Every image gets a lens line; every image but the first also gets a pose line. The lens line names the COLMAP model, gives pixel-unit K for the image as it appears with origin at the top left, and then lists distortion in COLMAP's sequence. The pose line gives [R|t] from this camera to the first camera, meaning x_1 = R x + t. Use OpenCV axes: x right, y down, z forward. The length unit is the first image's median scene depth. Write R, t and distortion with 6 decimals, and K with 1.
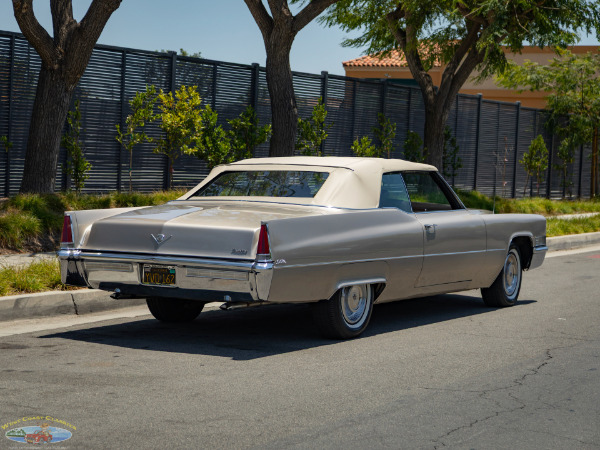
lens RADIAL K [[1504.8, 0, 299.3], [0, 1504.8, 224.1], [0, 0, 1]] dist [0.042676, -0.162641]
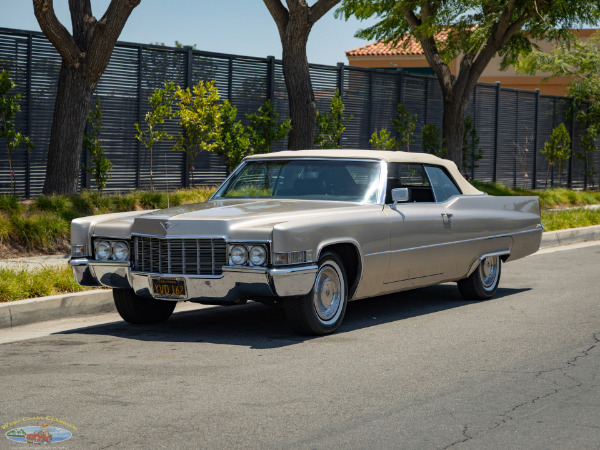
lens RADIAL K [[1620.4, 0, 300.9], [0, 1620.4, 225.6], [0, 0, 1]] dist [-0.007478, 0.557094]
pose [[0.999699, -0.023675, 0.006479, -0.024636], [0.023673, 0.999720, 0.000478, 0.003262], [-0.006489, -0.000324, 0.999979, -0.059689]]
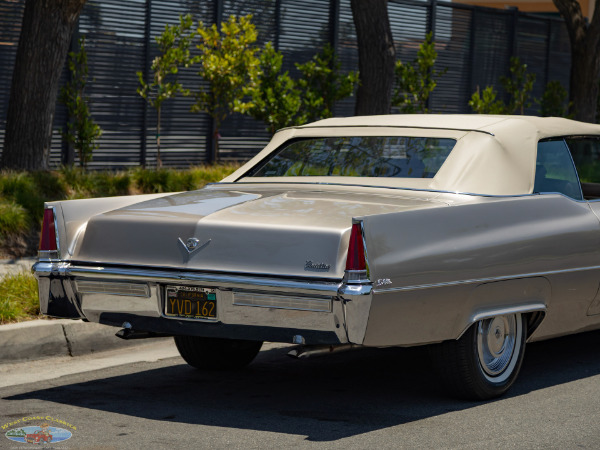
lens RADIAL K [[1905.3, 0, 300.0], [0, 1905.3, 225.3], [0, 0, 1]] dist [-0.047612, 0.451687]
pose [[0.998967, -0.003078, -0.045338, -0.006876], [0.003614, 0.999925, 0.011744, -0.005020], [0.045298, -0.011895, 0.998903, 0.128956]]
